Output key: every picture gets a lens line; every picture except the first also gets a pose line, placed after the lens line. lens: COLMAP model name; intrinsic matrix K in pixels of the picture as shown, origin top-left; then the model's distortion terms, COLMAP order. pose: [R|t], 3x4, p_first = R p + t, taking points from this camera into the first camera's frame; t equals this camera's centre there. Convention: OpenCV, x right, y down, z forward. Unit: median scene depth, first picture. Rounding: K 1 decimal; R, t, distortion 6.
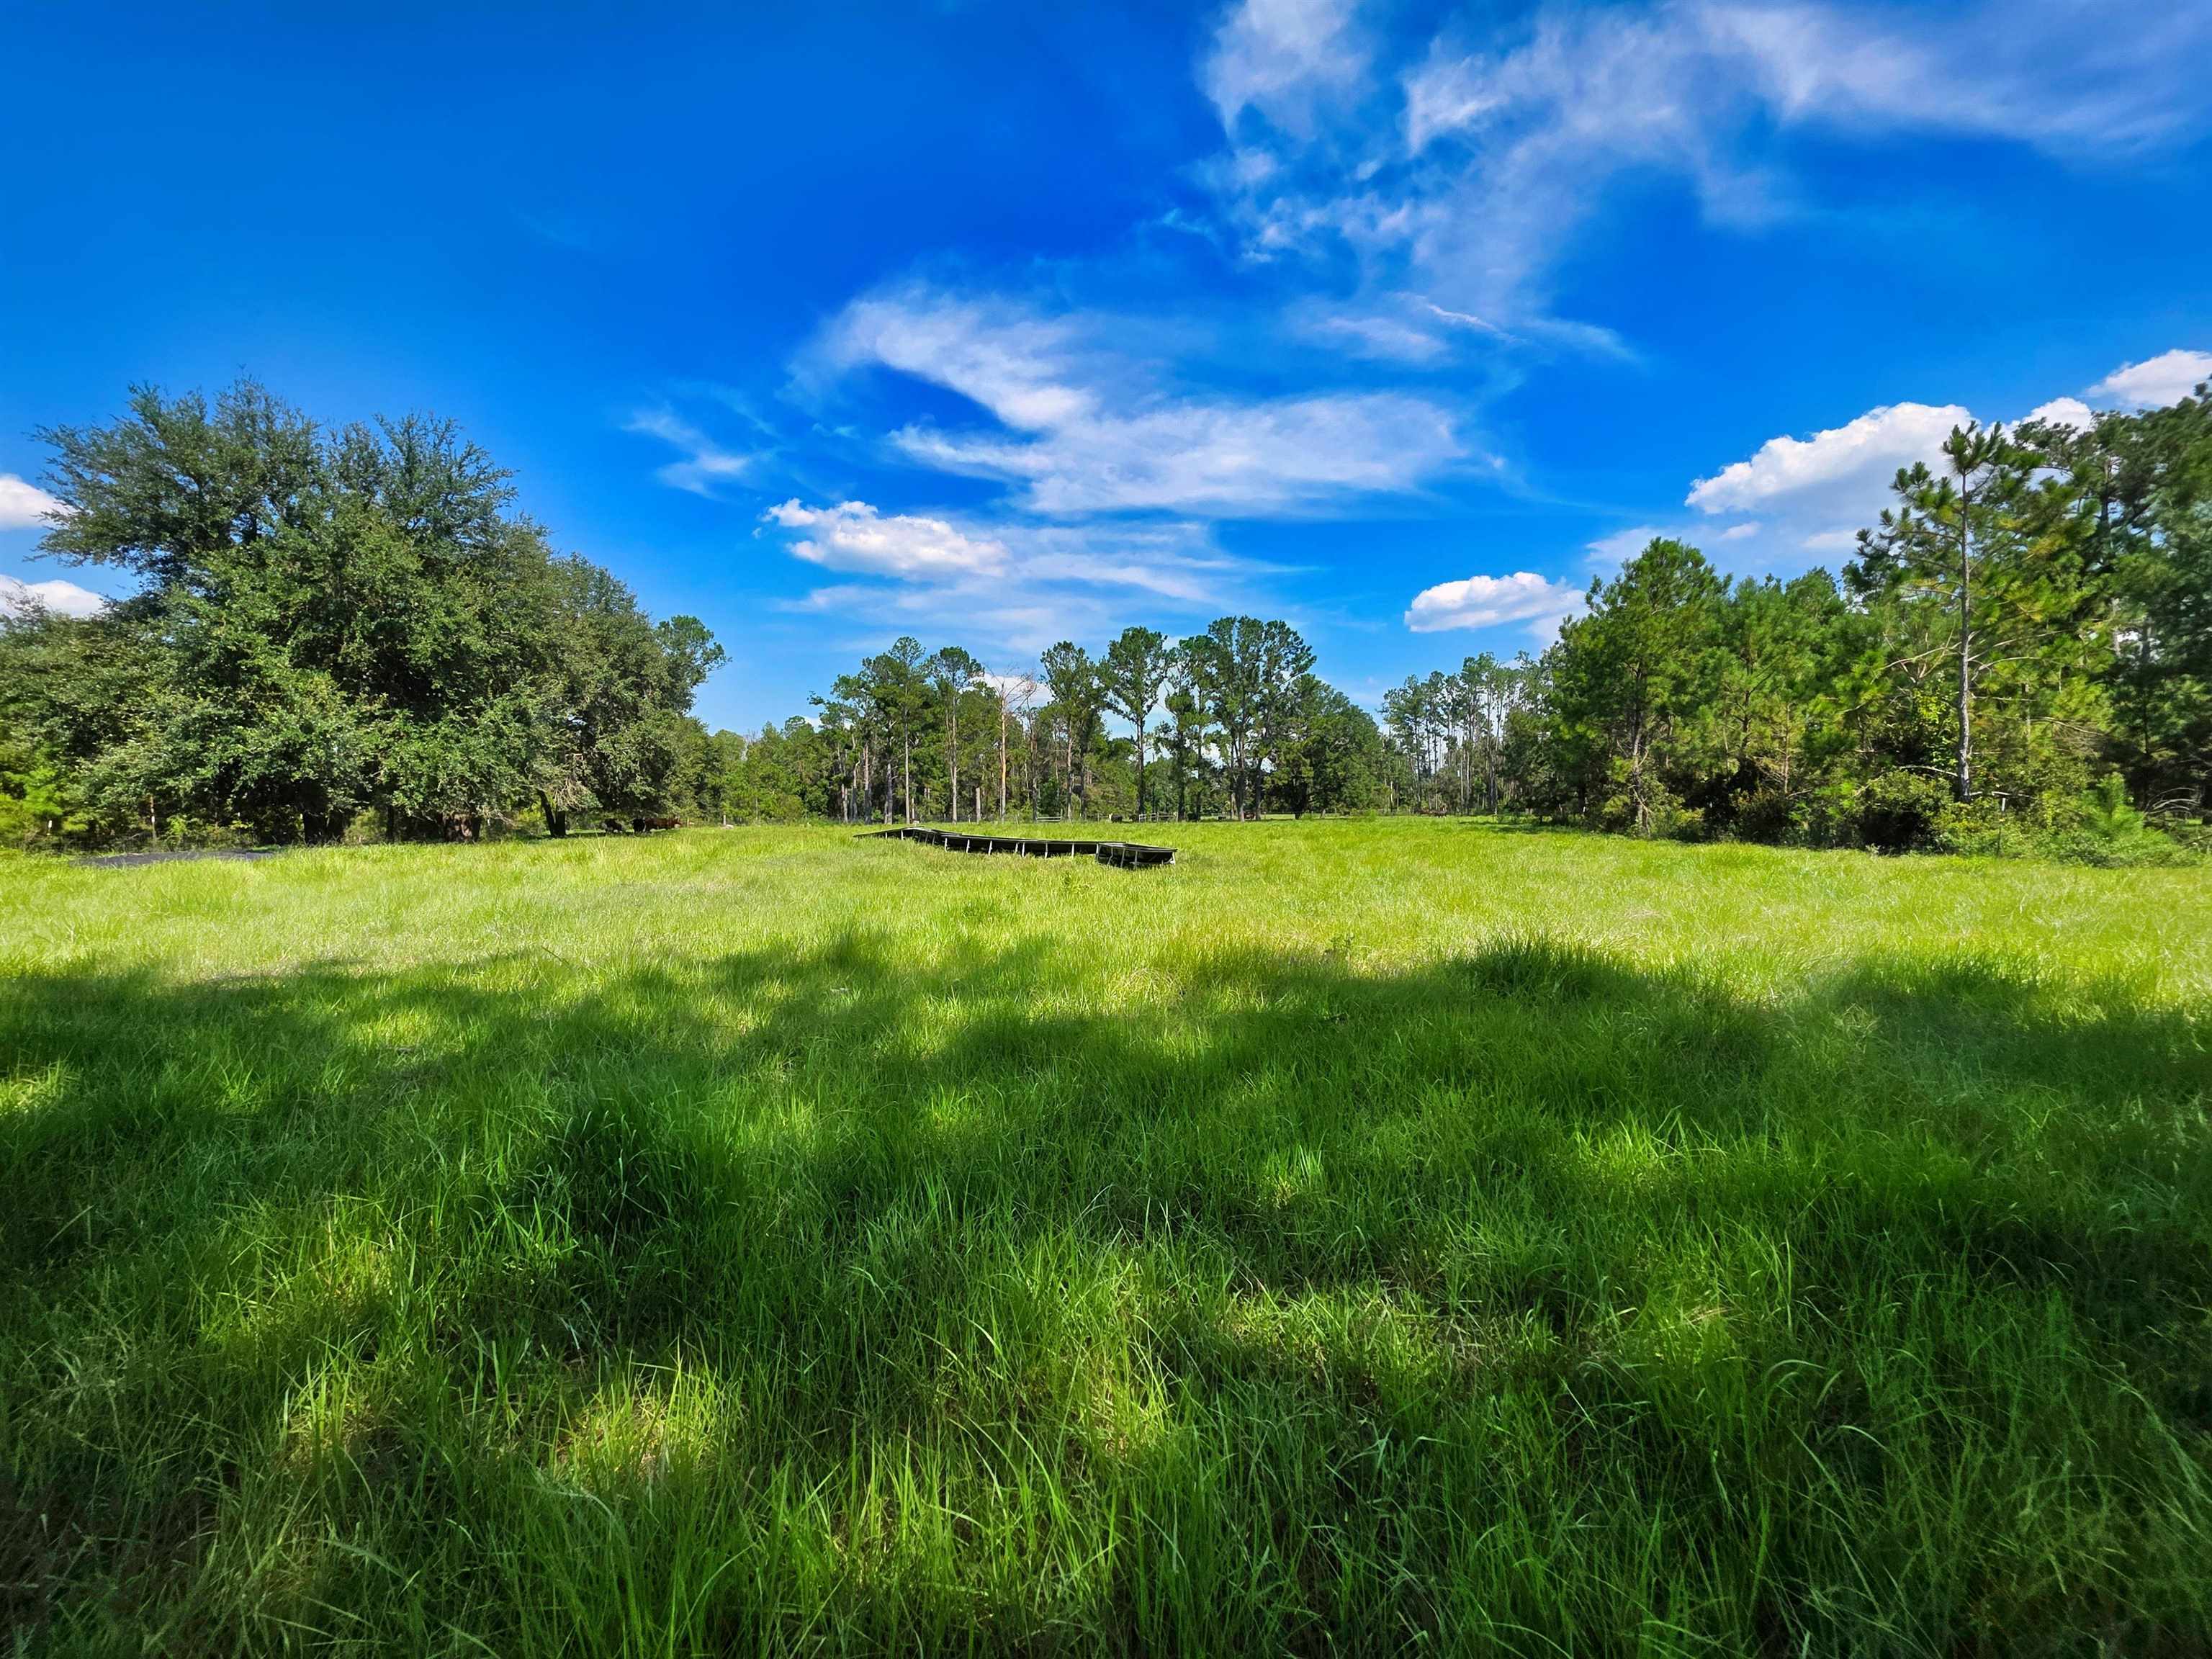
lens RADIAL K [[878.1, 0, 1131.5], [0, 878.1, 815.6], [0, 0, 1]] dist [0.000051, -0.000509]
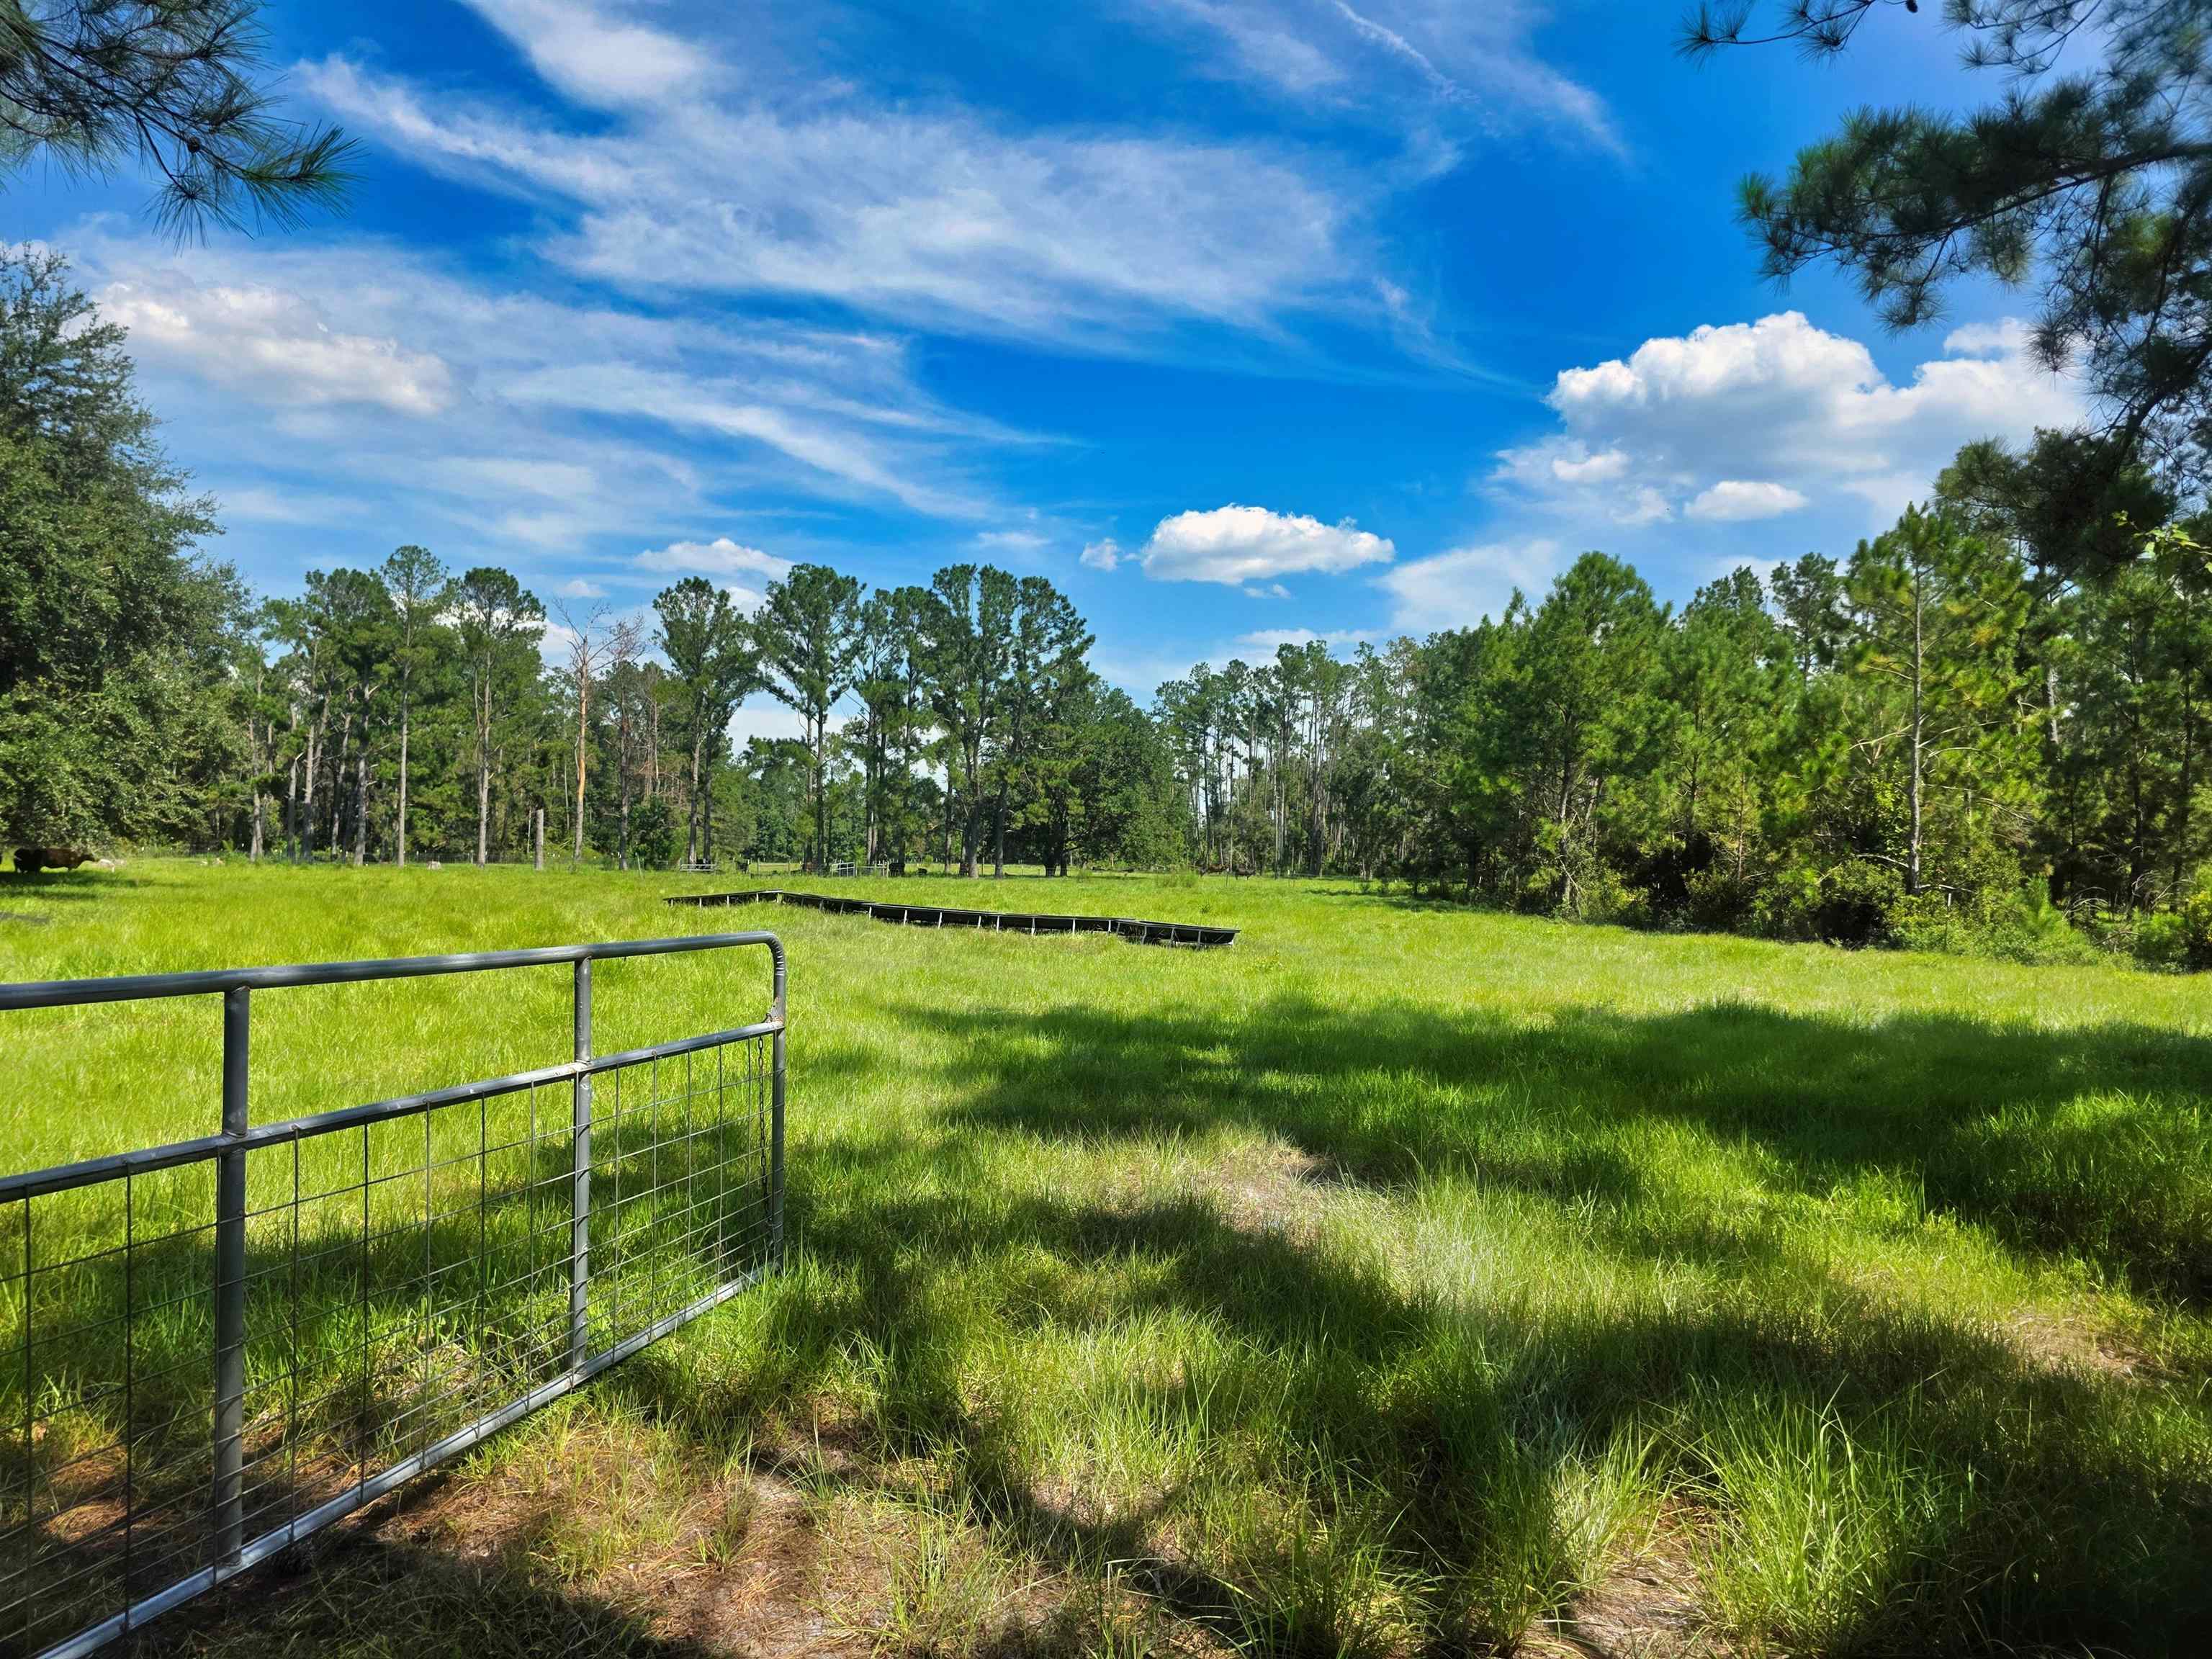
lens RADIAL K [[1523.4, 0, 1052.6], [0, 1523.4, 798.0], [0, 0, 1]] dist [0.065601, -0.066366]
pose [[0.964887, 0.042812, 0.259153, -0.290606], [-0.032544, 0.998511, -0.043784, -0.012140], [-0.260642, 0.033813, 0.964843, -0.278898]]
